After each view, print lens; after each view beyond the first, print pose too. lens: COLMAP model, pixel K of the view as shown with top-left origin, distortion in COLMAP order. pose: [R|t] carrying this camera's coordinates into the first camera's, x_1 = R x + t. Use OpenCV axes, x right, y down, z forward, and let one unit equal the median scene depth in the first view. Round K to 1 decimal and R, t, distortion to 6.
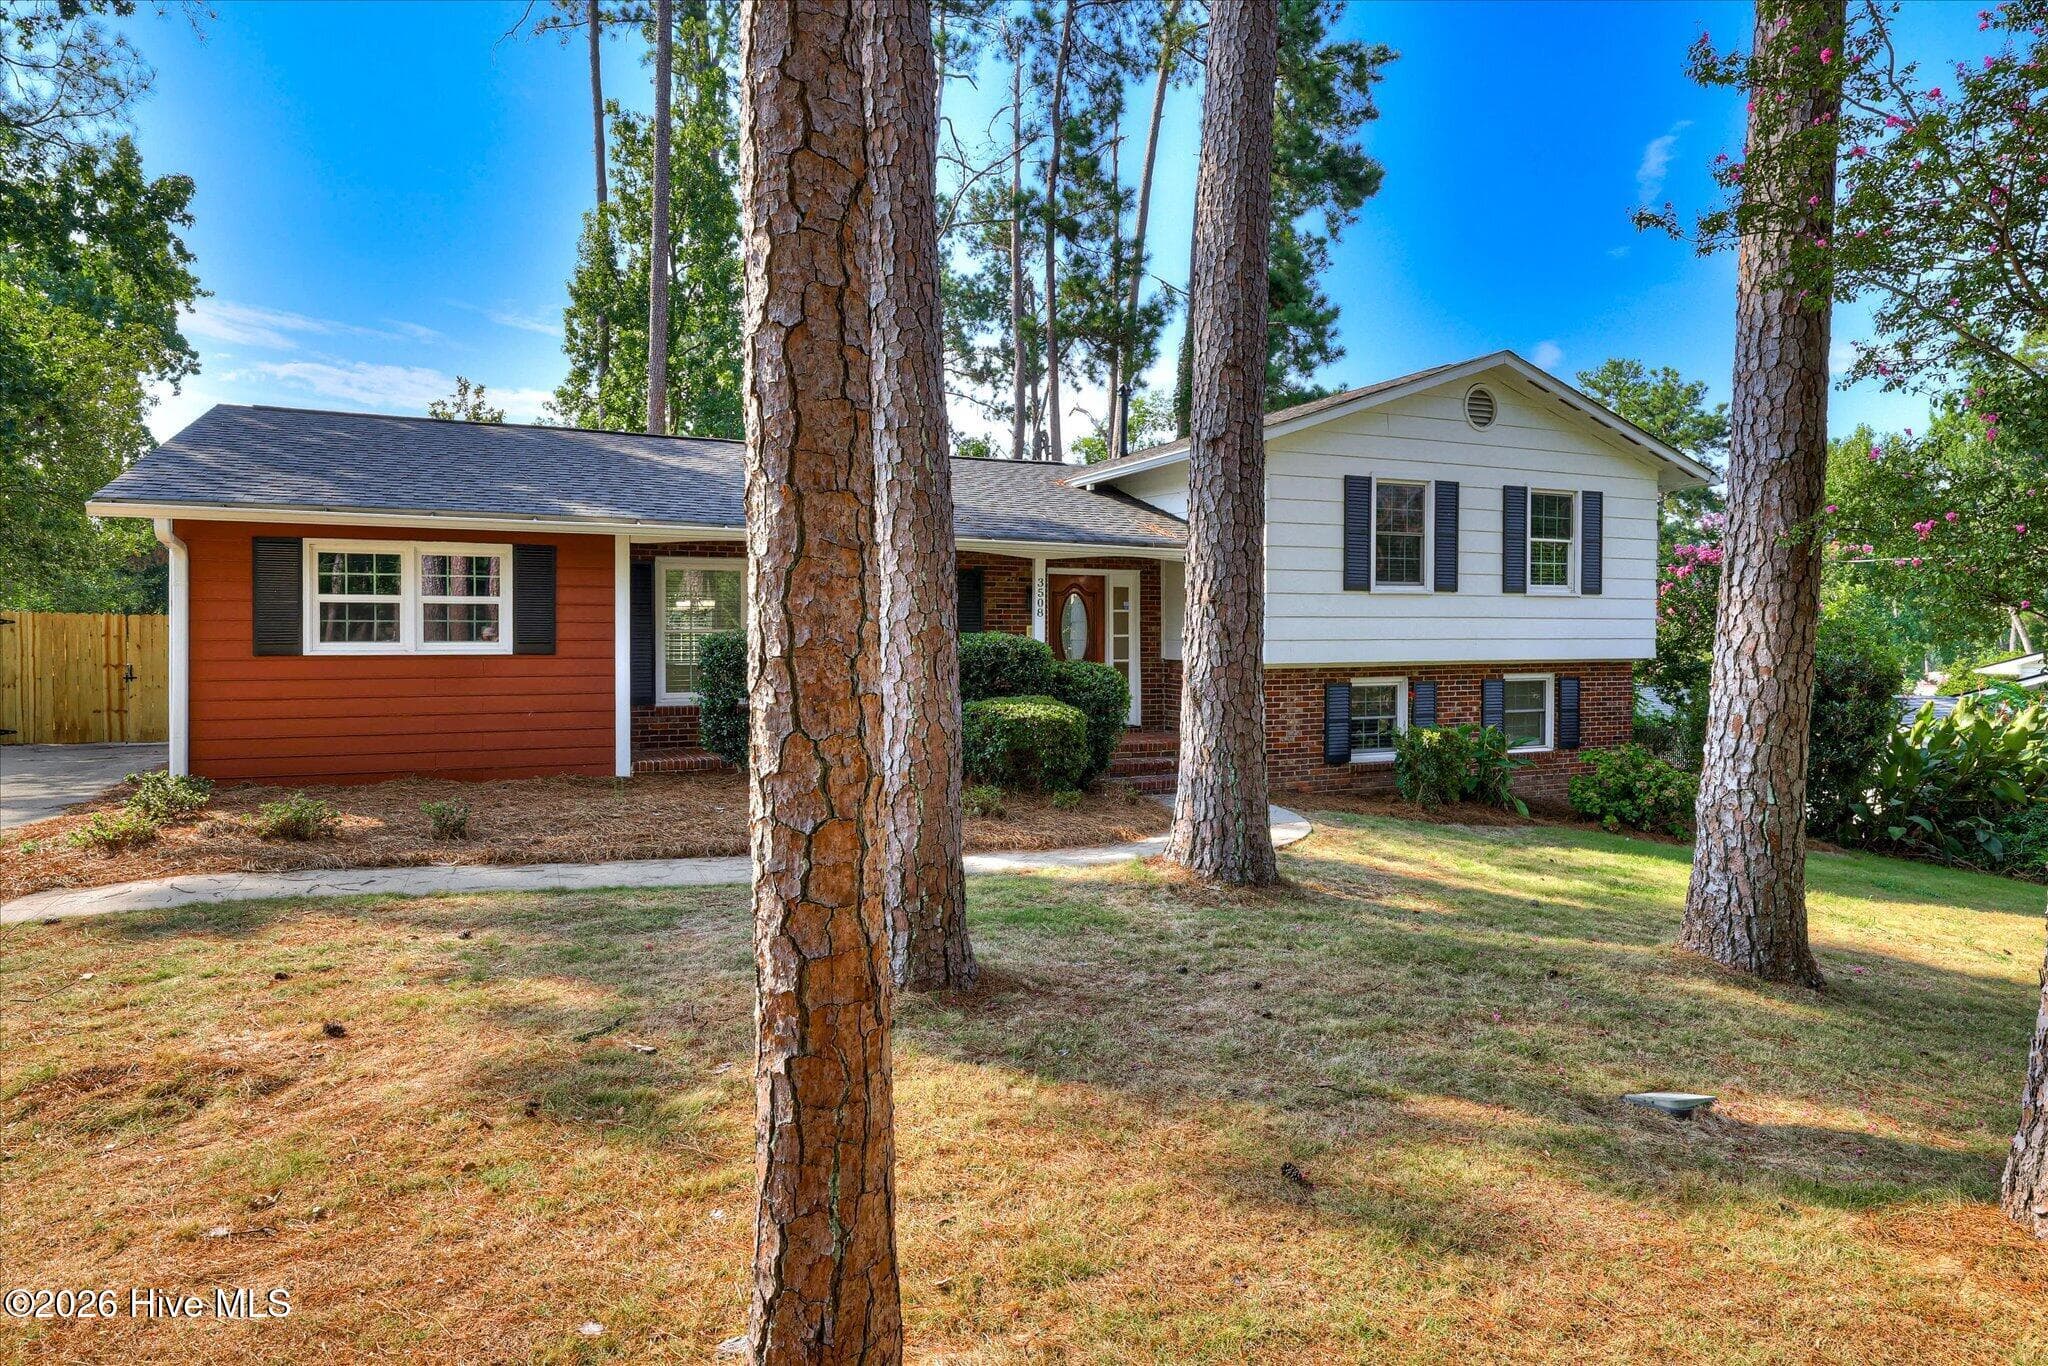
lens RADIAL K [[1184.7, 0, 1020.1], [0, 1184.7, 656.4], [0, 0, 1]] dist [0.002062, 0.000554]
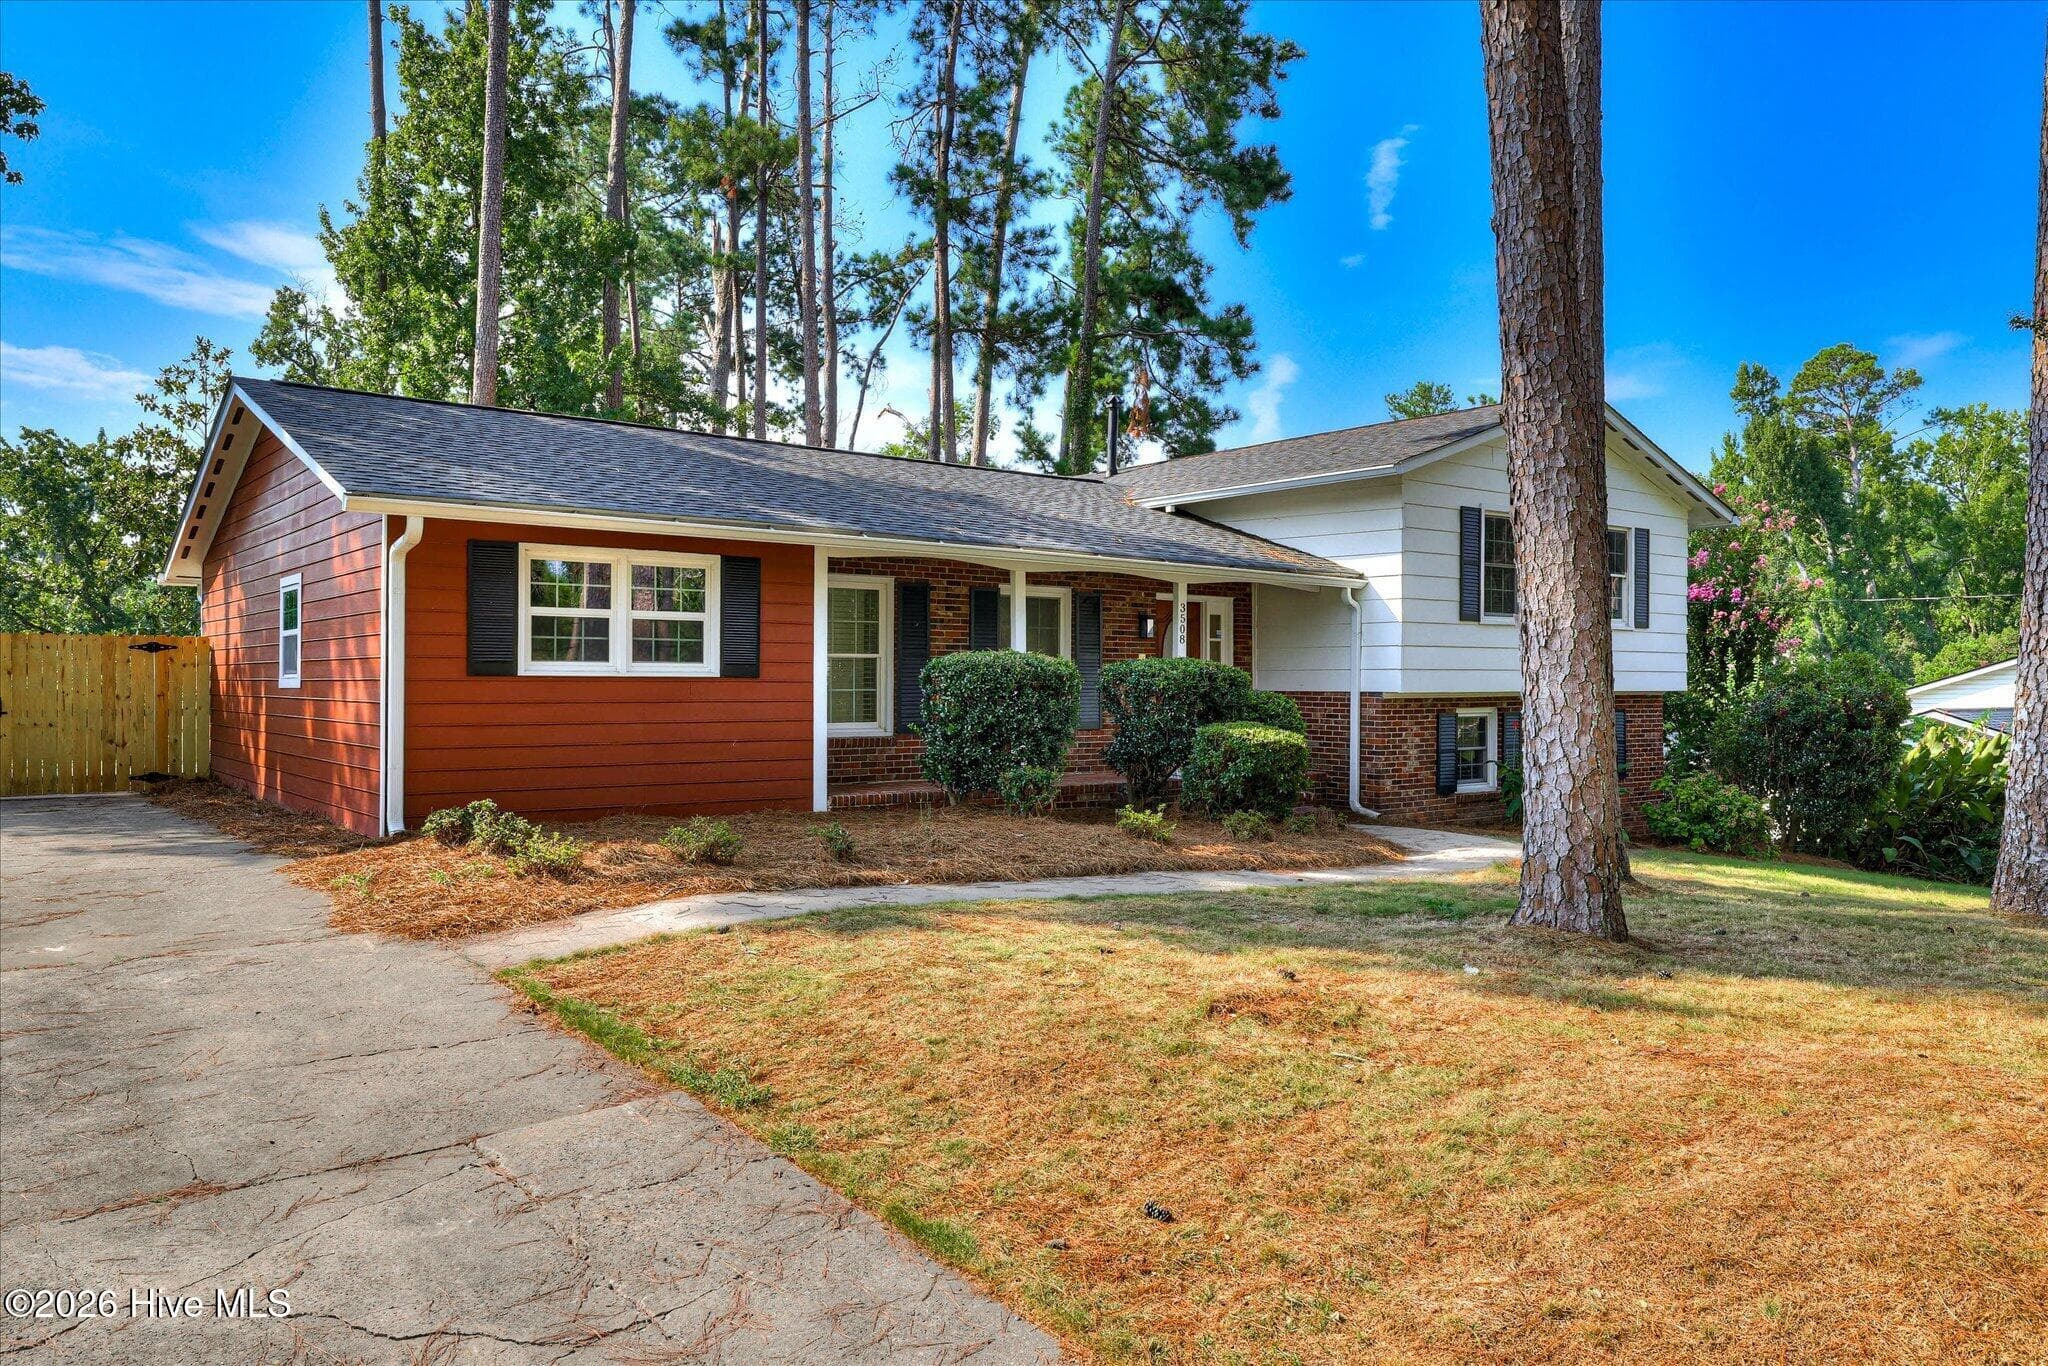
lens RADIAL K [[1438.7, 0, 1032.6], [0, 1438.7, 683.1], [0, 0, 1]] dist [-0.000233, 0.010556]
pose [[0.970948, 0.002491, 0.239276, -0.377504], [0.001537, 0.999860, -0.016648, 0.017573], [-0.239284, 0.016532, 0.970809, -0.098189]]
